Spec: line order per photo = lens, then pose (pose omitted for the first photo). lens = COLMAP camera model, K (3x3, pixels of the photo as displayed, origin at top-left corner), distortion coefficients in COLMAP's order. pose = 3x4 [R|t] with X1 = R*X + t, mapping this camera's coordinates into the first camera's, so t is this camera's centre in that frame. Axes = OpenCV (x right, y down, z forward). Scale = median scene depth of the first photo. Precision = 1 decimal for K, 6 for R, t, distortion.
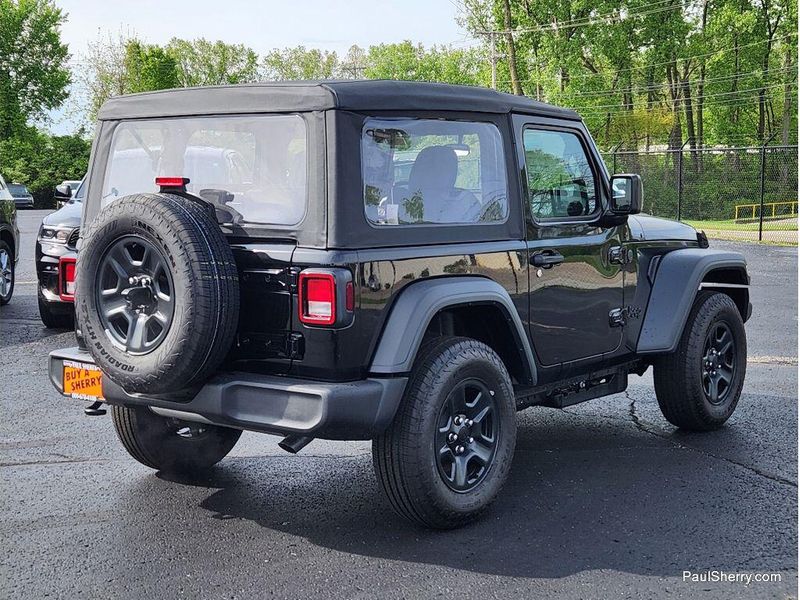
lens RADIAL K [[1265.7, 0, 329.9], [0, 1265.7, 290.6], [0, 0, 1]] dist [0.067981, 0.018296]
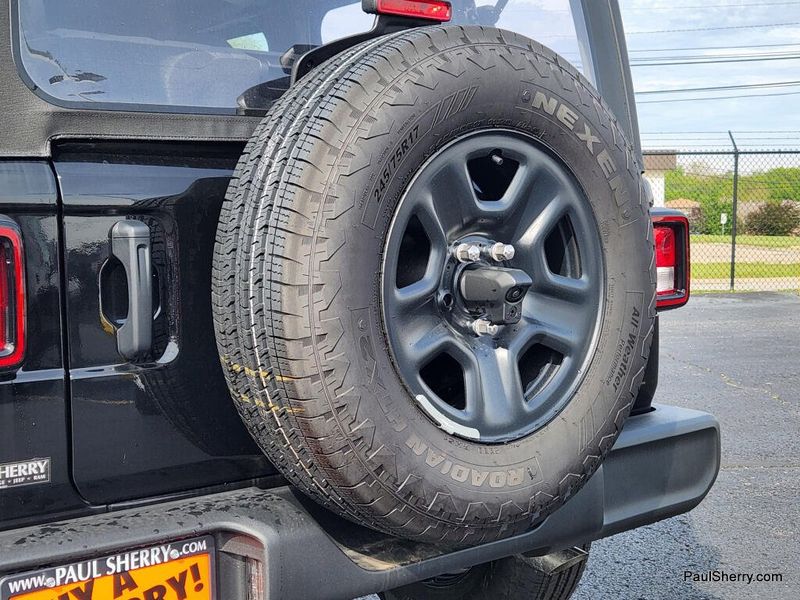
lens RADIAL K [[1222.8, 0, 400.0], [0, 1222.8, 300.0], [0, 0, 1]] dist [0.066008, -0.029567]
pose [[0.155454, -0.066485, 0.985603, -0.534323], [0.101819, 0.993497, 0.050958, -0.014677], [-0.982582, 0.092431, 0.161213, 0.984181]]
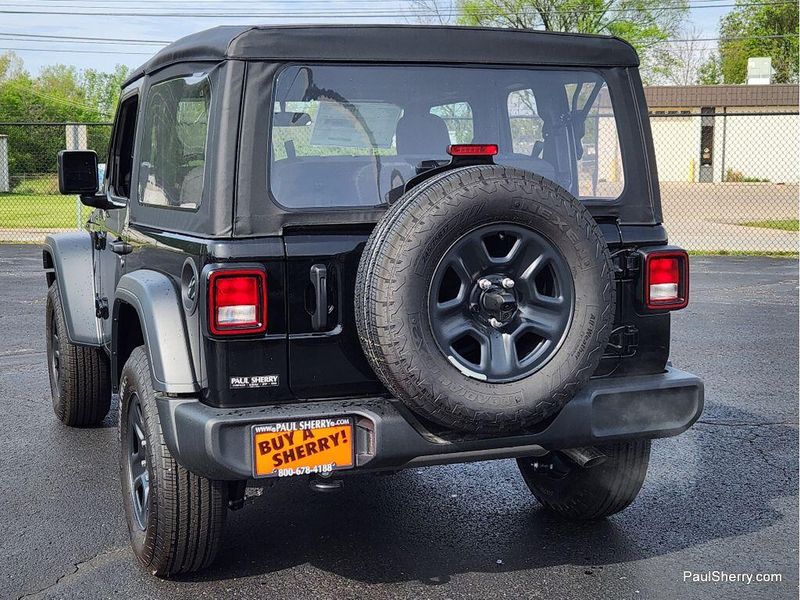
lens RADIAL K [[1271.3, 0, 345.4], [0, 1271.3, 298.1], [0, 0, 1]] dist [0.071147, 0.009007]
pose [[0.485806, -0.100467, 0.868274, -0.859675], [0.087433, 0.993975, 0.066092, -0.057084], [-0.869683, 0.043808, 0.491663, 0.722613]]
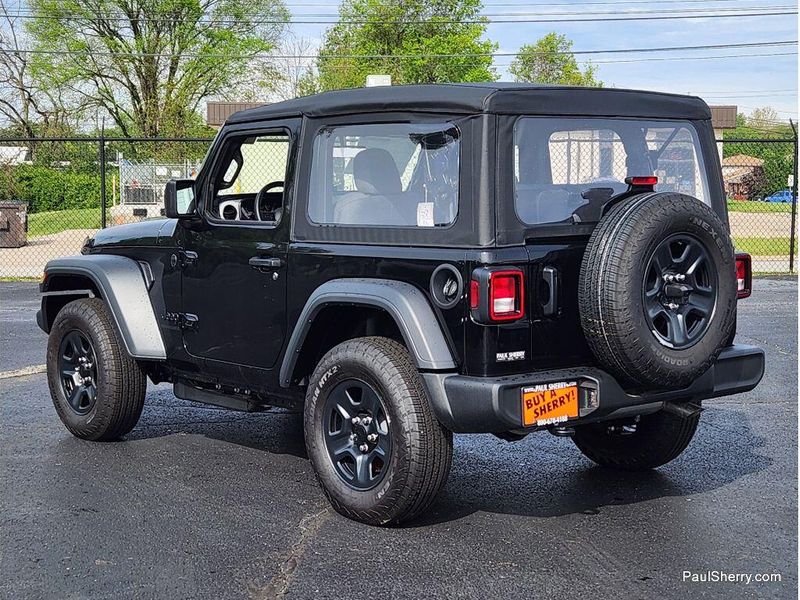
lens RADIAL K [[1501.0, 0, 364.9], [0, 1501.0, 287.6], [0, 0, 1]] dist [0.047387, -0.074441]
pose [[0.174082, -0.075768, 0.981812, -1.417432], [0.096192, 0.993576, 0.059621, -0.097895], [-0.980022, 0.084063, 0.180252, 1.045393]]
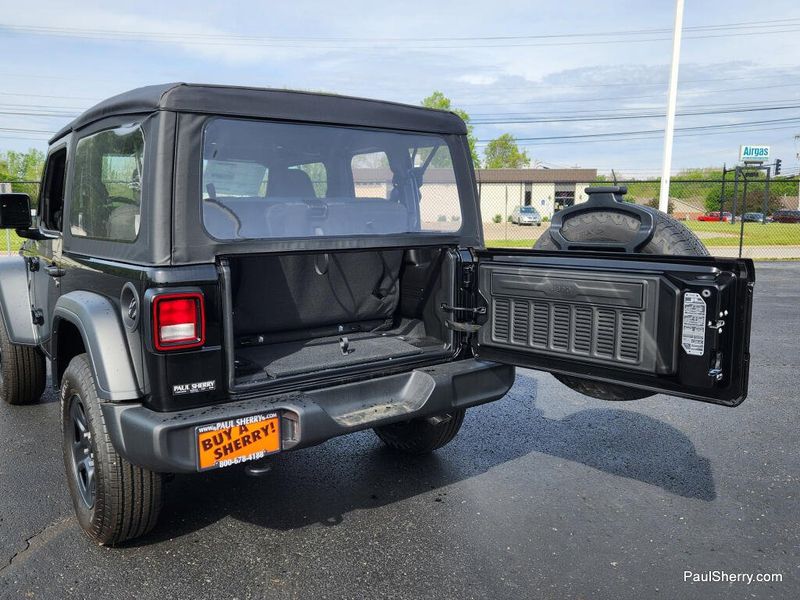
lens RADIAL K [[708.5, 0, 400.0], [0, 708.5, 300.0], [0, 0, 1]] dist [0.055095, -0.061840]
pose [[0.210619, -0.128733, 0.969055, -0.673677], [0.091148, 0.989559, 0.111647, -0.065457], [-0.973310, 0.064812, 0.220154, 0.894122]]
